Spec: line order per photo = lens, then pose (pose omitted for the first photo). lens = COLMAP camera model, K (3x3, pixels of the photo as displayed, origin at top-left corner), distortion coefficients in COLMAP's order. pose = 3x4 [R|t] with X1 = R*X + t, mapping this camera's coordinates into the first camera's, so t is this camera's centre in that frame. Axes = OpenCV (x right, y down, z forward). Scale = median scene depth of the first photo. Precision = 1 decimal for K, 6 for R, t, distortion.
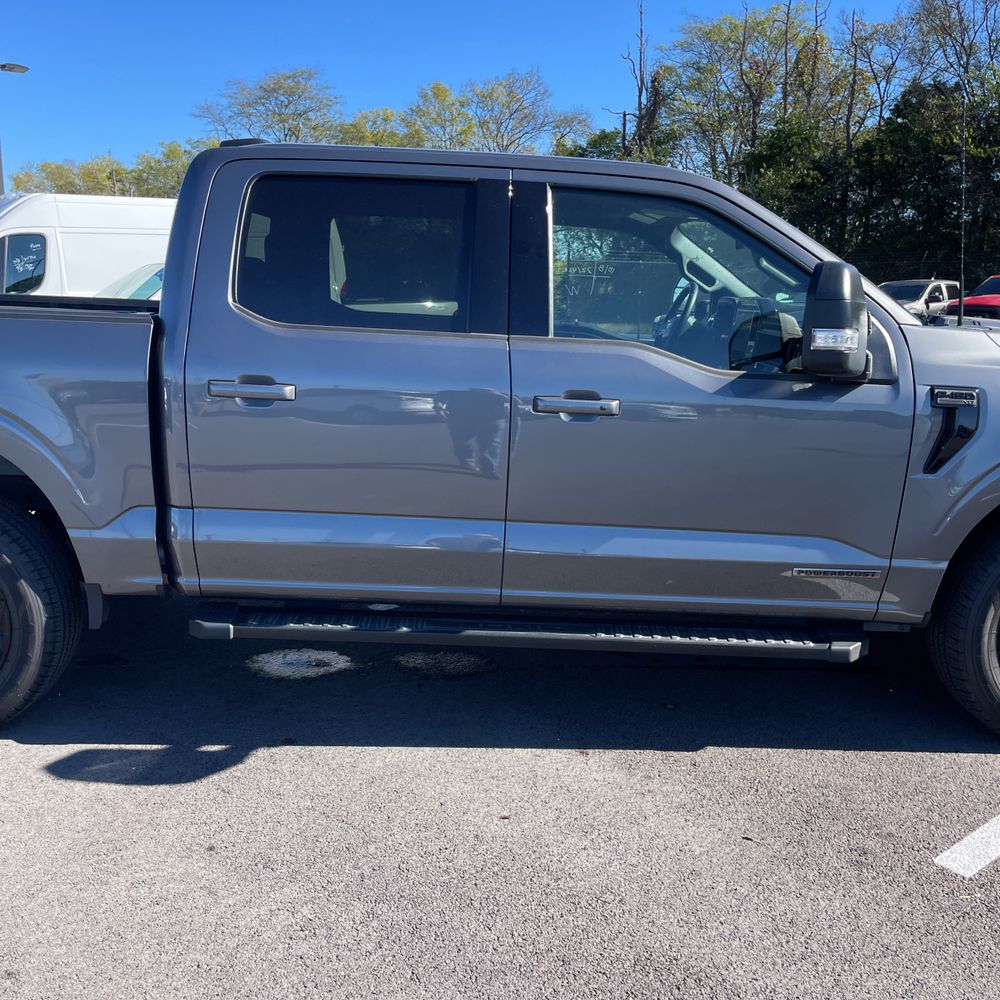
lens RADIAL K [[1014.4, 0, 494.5], [0, 1014.4, 482.3], [0, 0, 1]] dist [0.096426, -0.135016]
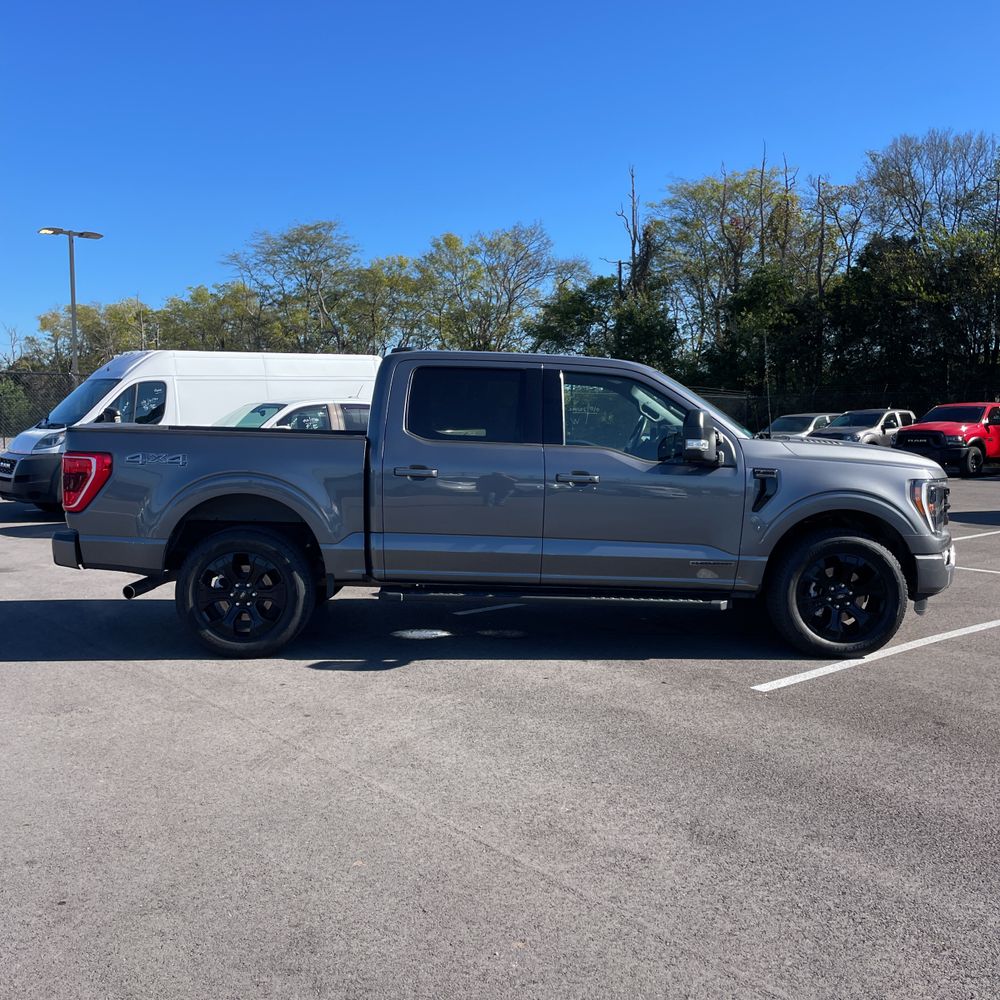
lens RADIAL K [[1013.9, 0, 517.5], [0, 1013.9, 471.2], [0, 0, 1]] dist [0.132438, -0.220053]
pose [[0.999822, -0.008431, 0.016903, -0.005417], [0.010631, 0.990841, -0.134618, 0.013475], [-0.015614, 0.134774, 0.990753, -0.074285]]
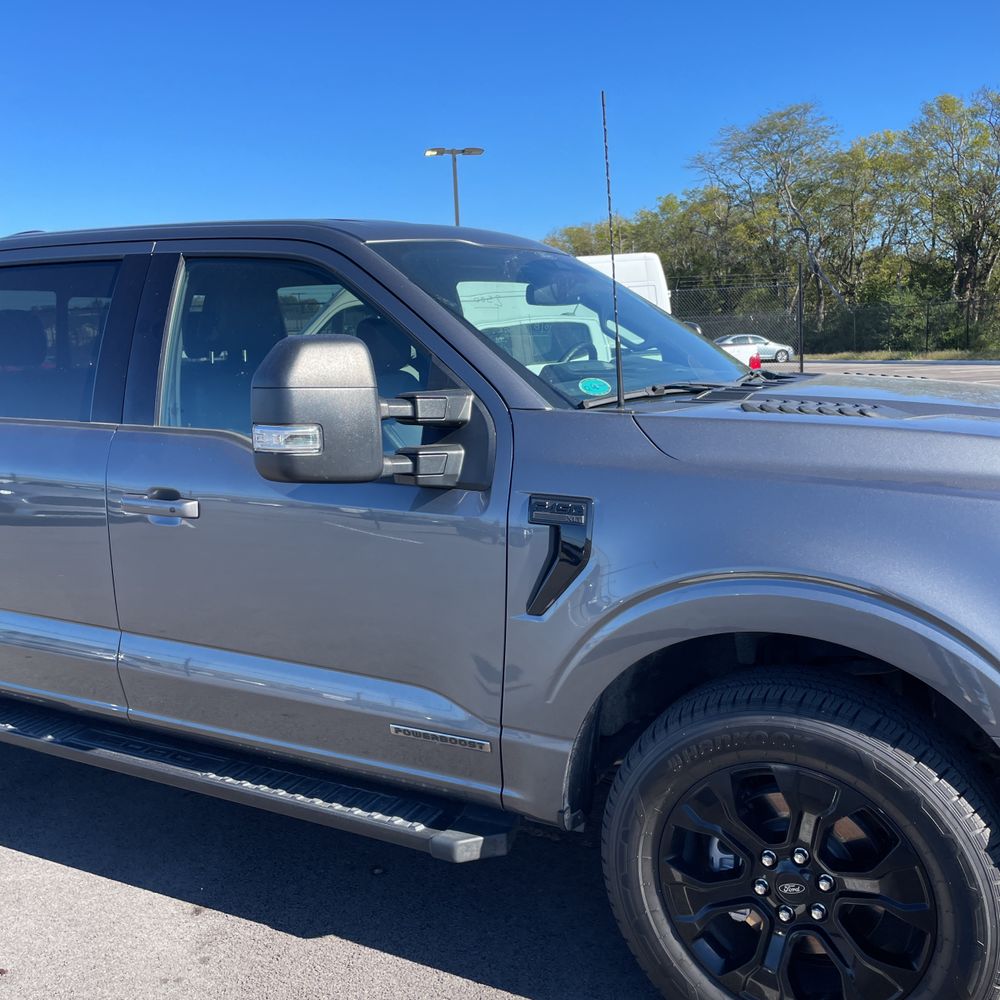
lens RADIAL K [[1014.4, 0, 494.5], [0, 1014.4, 482.3], [0, 0, 1]] dist [0.096426, -0.135016]
pose [[0.881041, 0.019553, -0.472635, 0.056284], [-0.037487, 0.998889, -0.028556, -0.006166], [0.471552, 0.042877, 0.880795, 0.027527]]
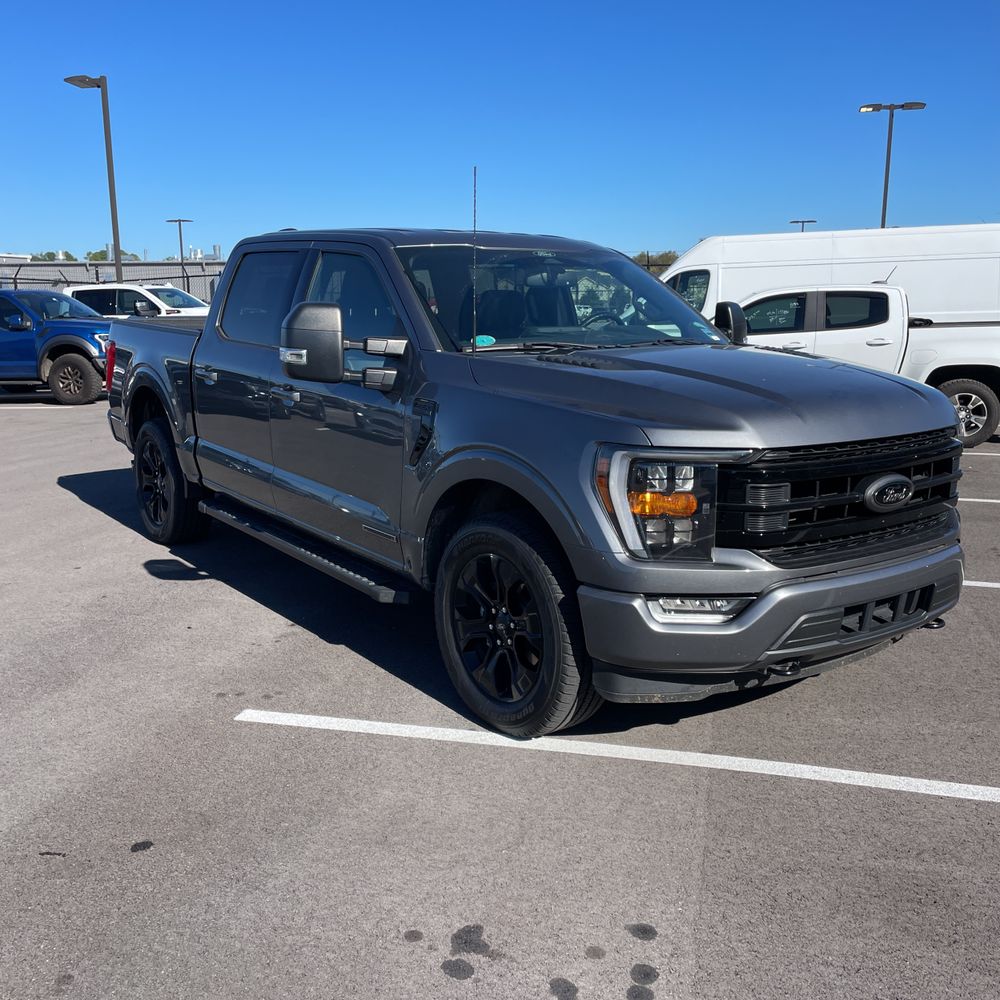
lens RADIAL K [[1025.4, 0, 500.0], [0, 1025.4, 500.0], [0, 0, 1]] dist [0.090139, -0.149736]
pose [[0.597735, 0.142323, -0.788960, 0.115672], [-0.146771, 0.986910, 0.066834, -0.005254], [0.788144, 0.075848, 0.610799, 0.023635]]
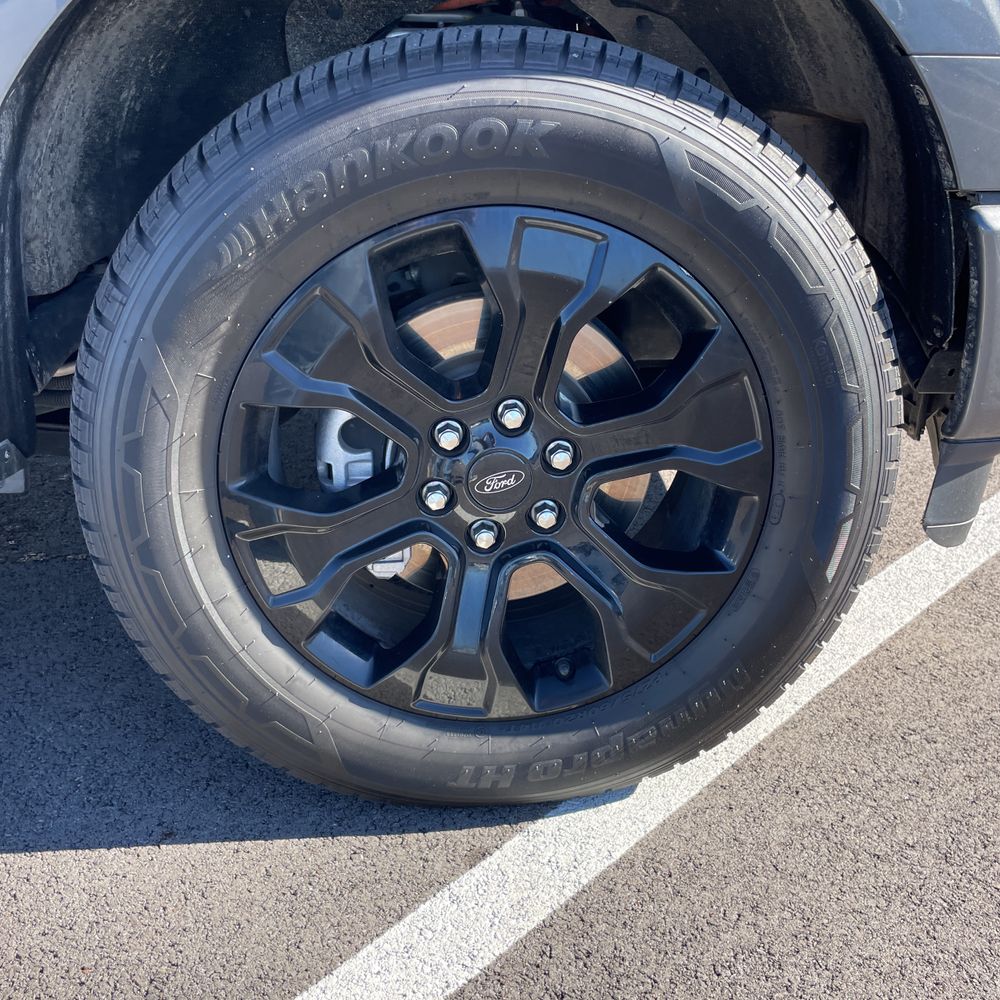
lens RADIAL K [[1014.4, 0, 494.5], [0, 1014.4, 482.3], [0, 0, 1]] dist [0.096426, -0.135016]
pose [[0.996895, -0.053080, 0.058170, 0.043994], [0.039670, 0.976614, 0.211309, 0.006627], [-0.068026, -0.208345, 0.975687, 0.055893]]
